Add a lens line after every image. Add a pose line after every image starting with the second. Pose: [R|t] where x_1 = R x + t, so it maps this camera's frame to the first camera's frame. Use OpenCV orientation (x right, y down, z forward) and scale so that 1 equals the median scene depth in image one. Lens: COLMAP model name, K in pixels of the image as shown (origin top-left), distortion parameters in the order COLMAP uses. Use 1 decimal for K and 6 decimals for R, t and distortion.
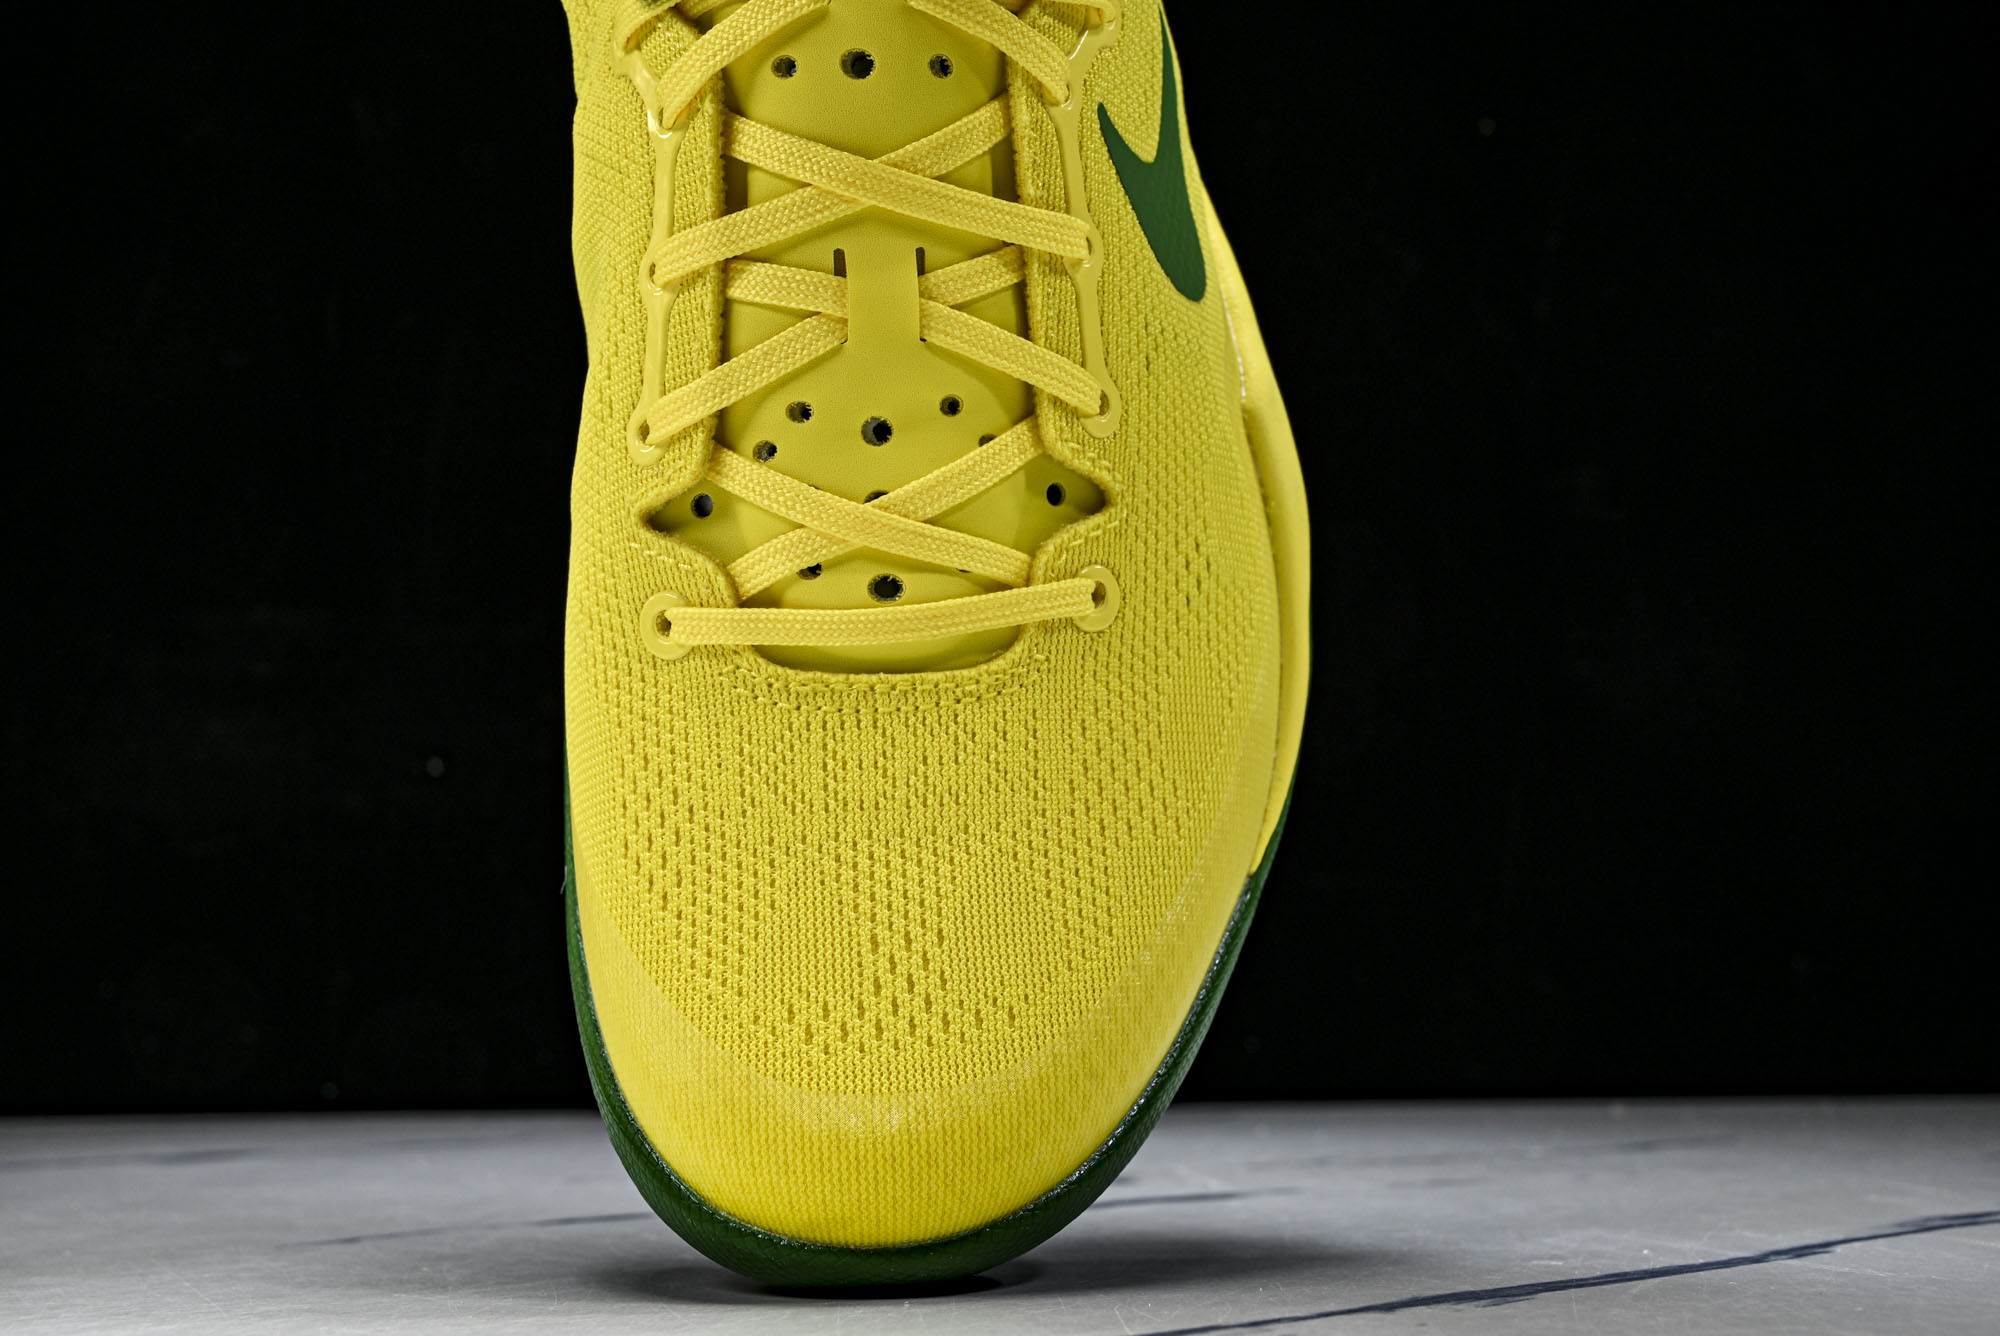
lens RADIAL K [[2608.7, 0, 1000.0], [0, 2608.7, 668.0], [0, 0, 1]] dist [-0.001765, 0.003160]
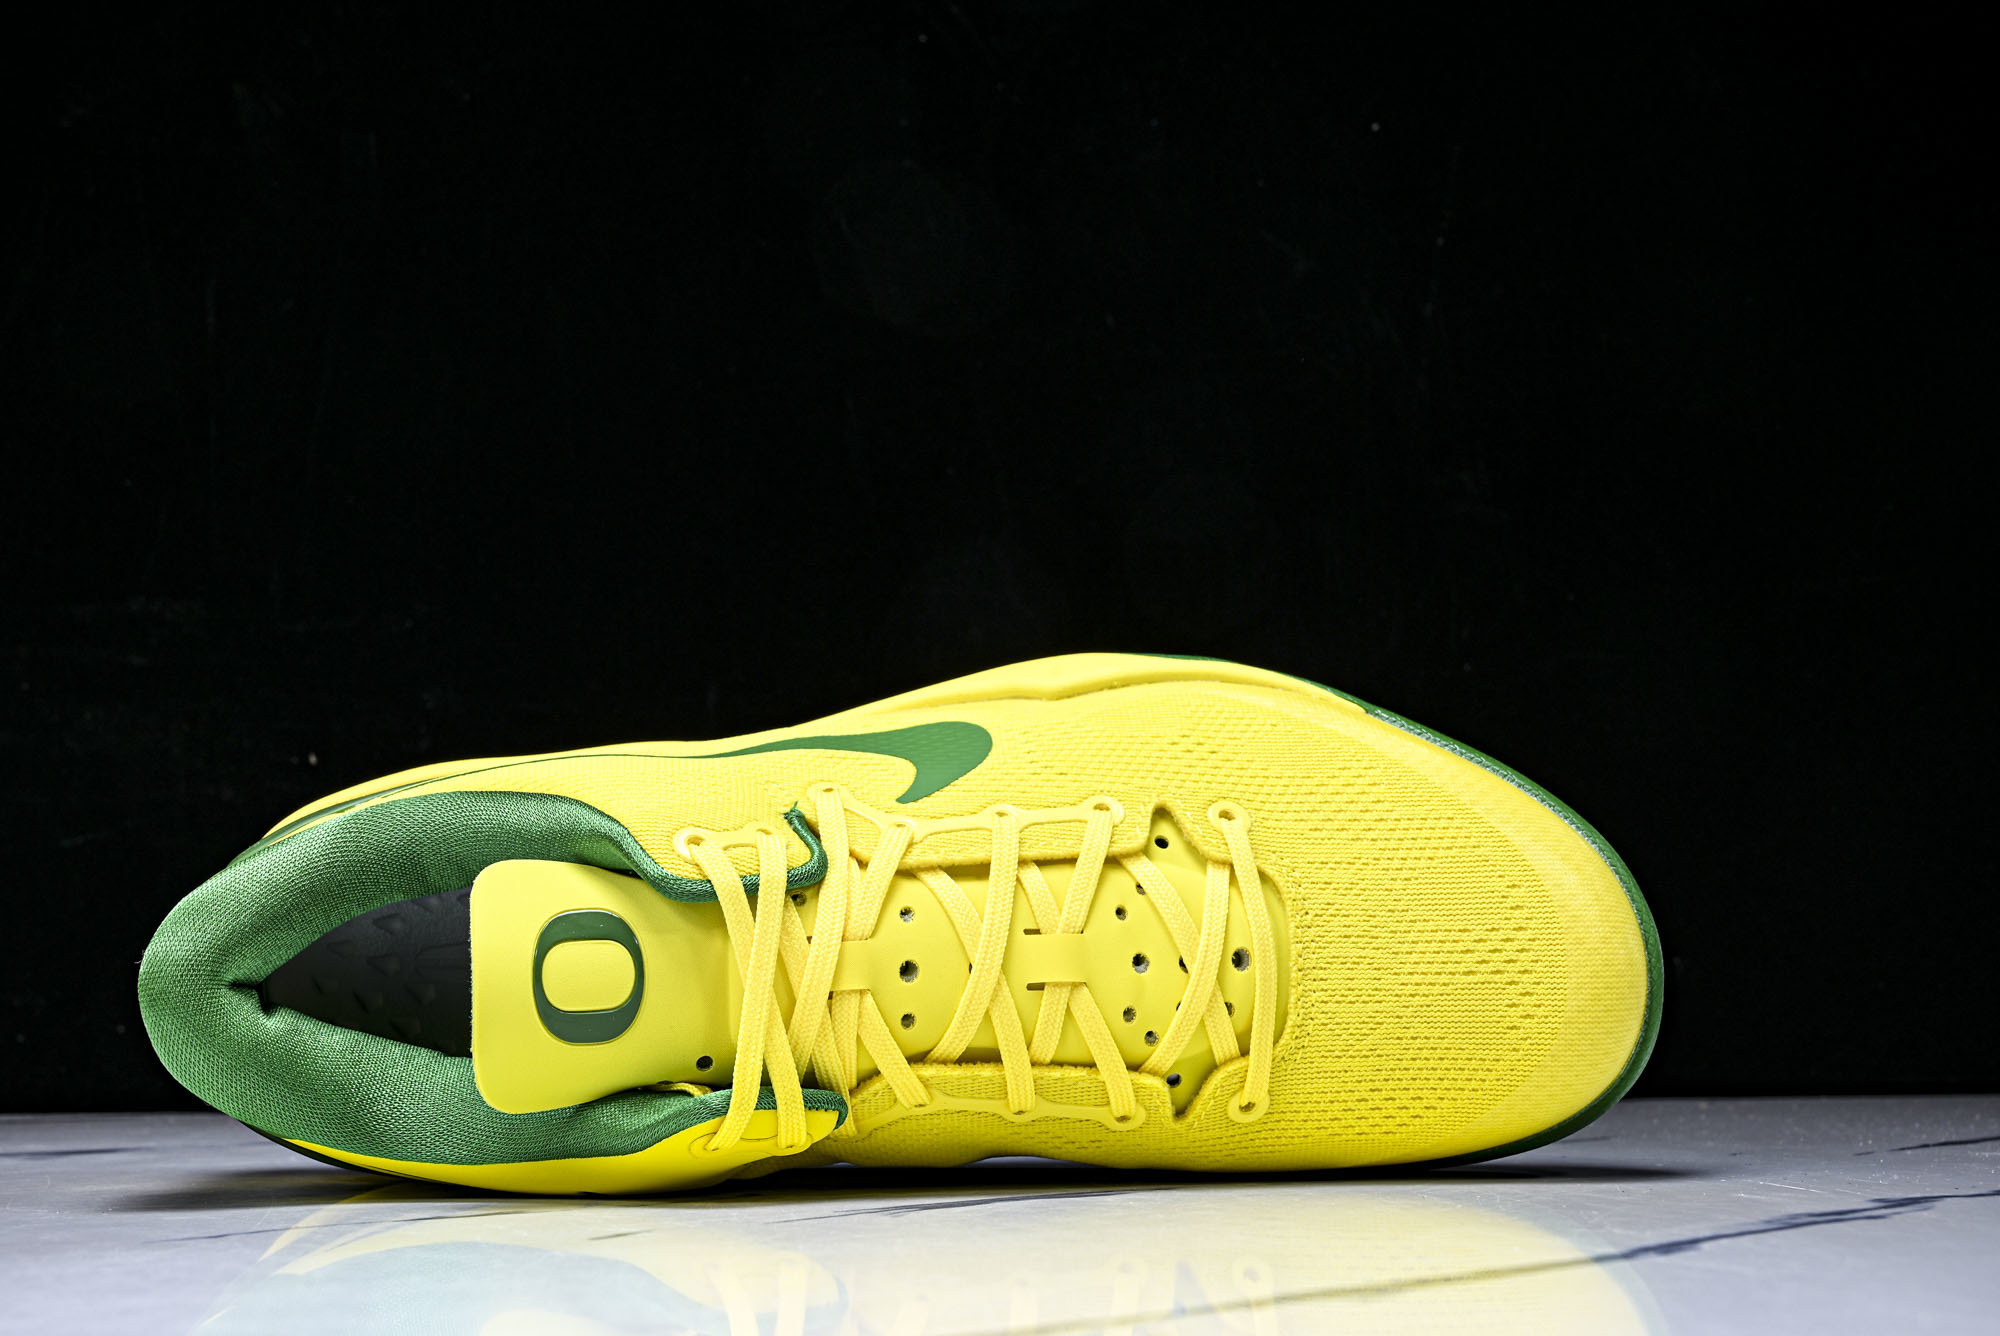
lens RADIAL K [[2608.7, 0, 1000.0], [0, 2608.7, 668.0], [0, 0, 1]] dist [-0.001765, 0.003160]
pose [[0.038294, -0.998347, 0.042850, 0.055400], [0.971898, 0.047178, 0.230626, -0.525089], [-0.232266, 0.032814, 0.972099, -0.449515]]
